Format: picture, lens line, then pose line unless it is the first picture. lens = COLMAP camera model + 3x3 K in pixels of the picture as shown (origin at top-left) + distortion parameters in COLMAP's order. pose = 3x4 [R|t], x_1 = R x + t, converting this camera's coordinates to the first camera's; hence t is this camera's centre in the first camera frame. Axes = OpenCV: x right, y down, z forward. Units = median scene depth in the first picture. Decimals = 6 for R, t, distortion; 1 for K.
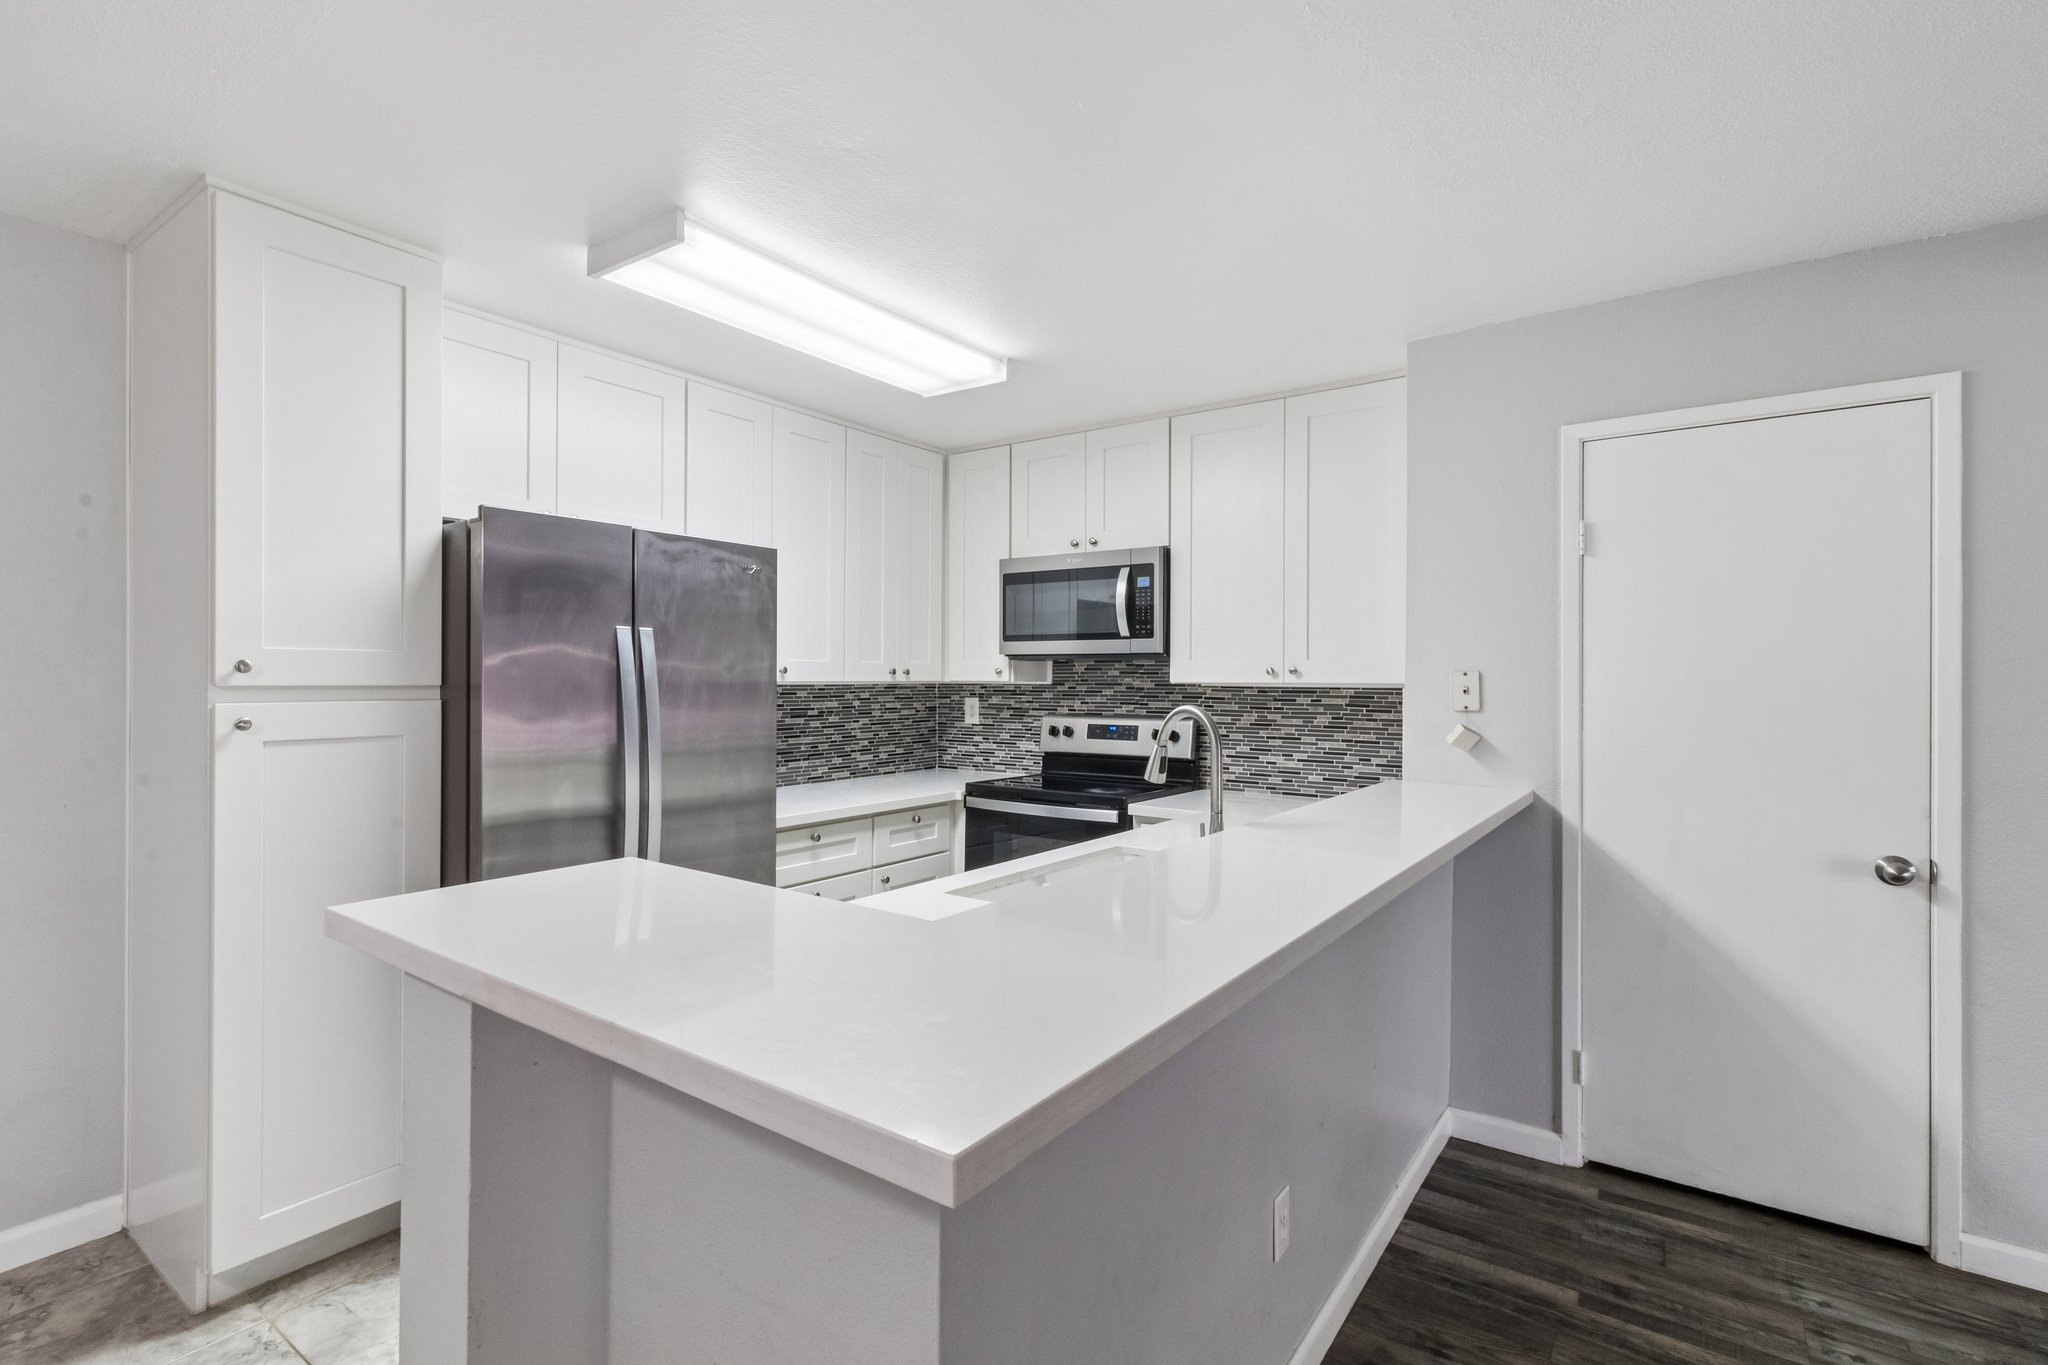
lens RADIAL K [[961.4, 0, 1019.3], [0, 961.4, 677.5], [0, 0, 1]] dist [-0.000752, 0.001737]
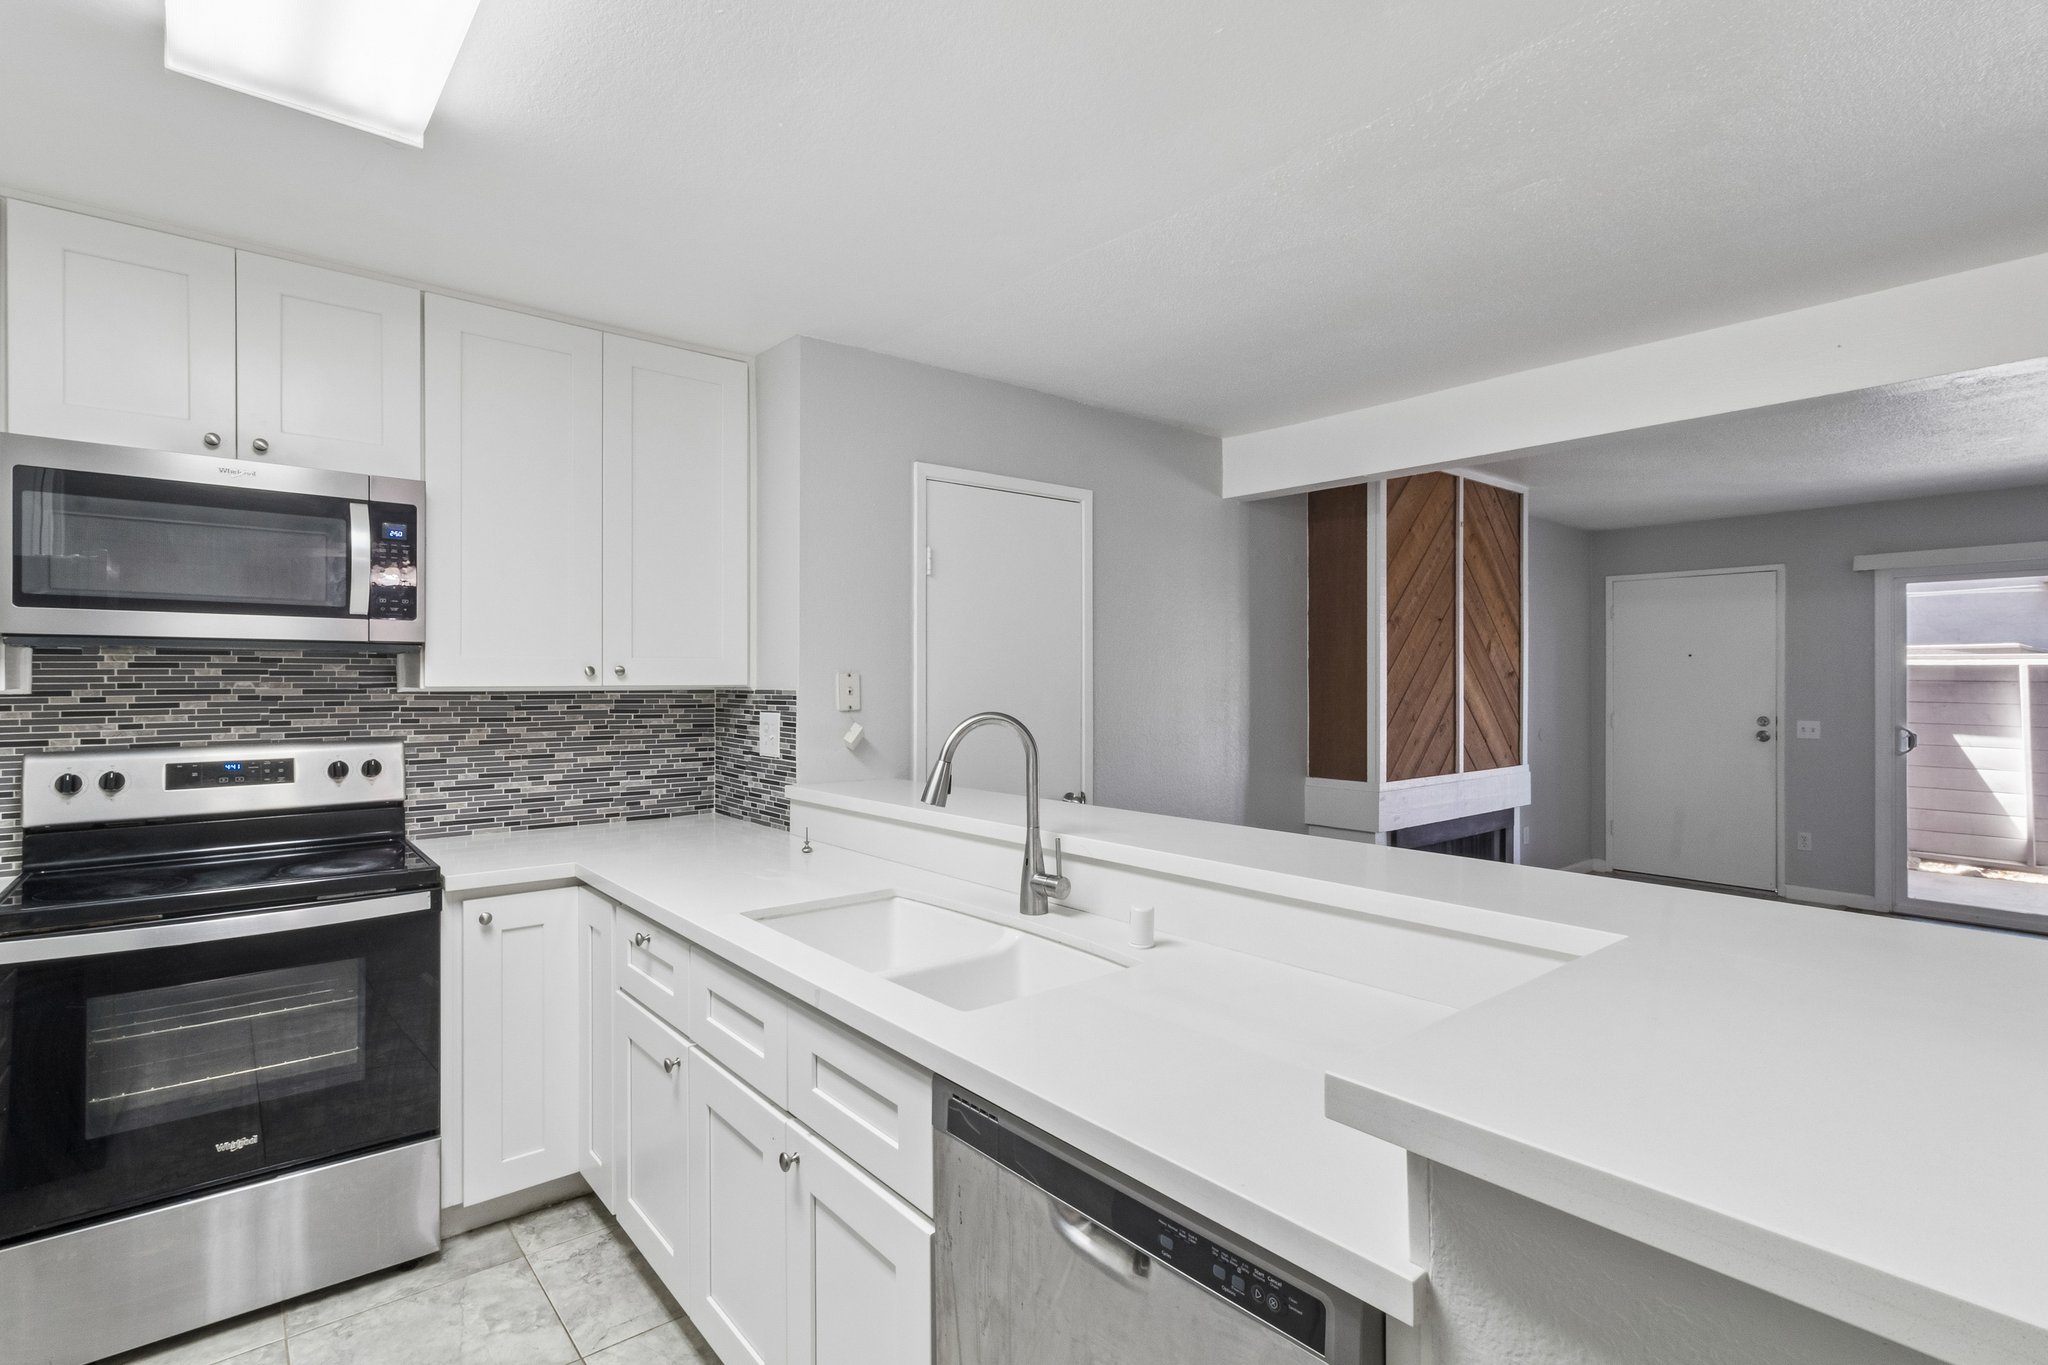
lens RADIAL K [[961.4, 0, 991.5], [0, 961.4, 673.8], [0, 0, 1]] dist [-0.000752, 0.001737]
pose [[0.260952, 0.001556, 0.965350, -0.400124], [0.001519, 0.999997, -0.002022, -0.002066], [-0.965350, 0.001994, 0.260949, 0.460687]]
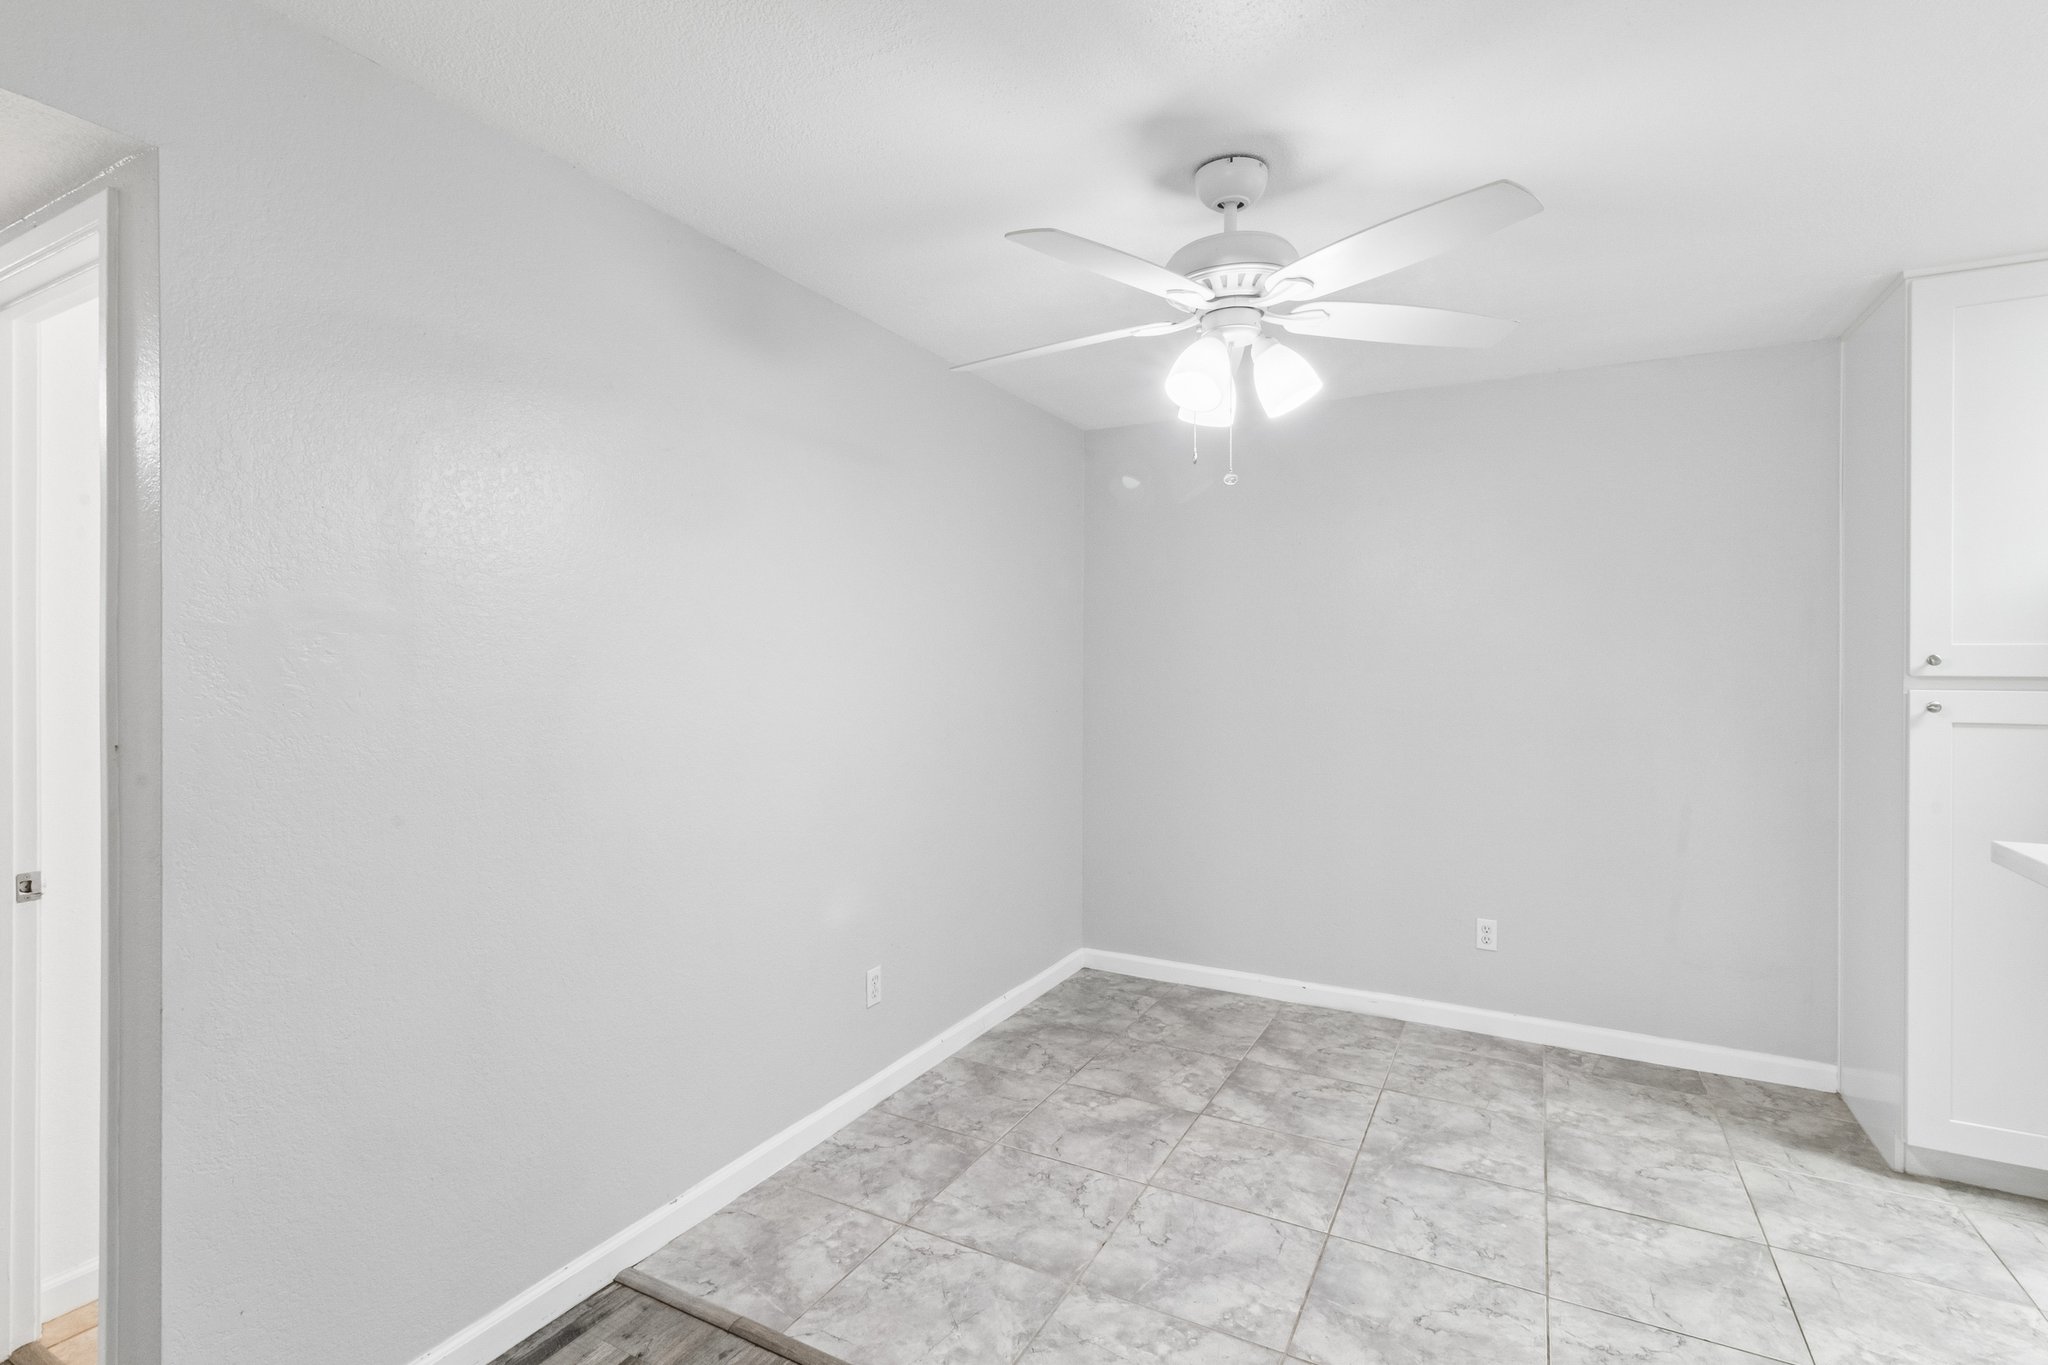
lens RADIAL K [[961.4, 0, 1010.6], [0, 961.4, 670.2], [0, 0, 1]] dist [-0.000752, 0.001737]
pose [[0.118470, 0.003206, -0.992952, 0.153358], [0.002024, 0.999992, 0.003471, -0.003034], [0.992956, -0.002421, 0.118462, -0.177517]]
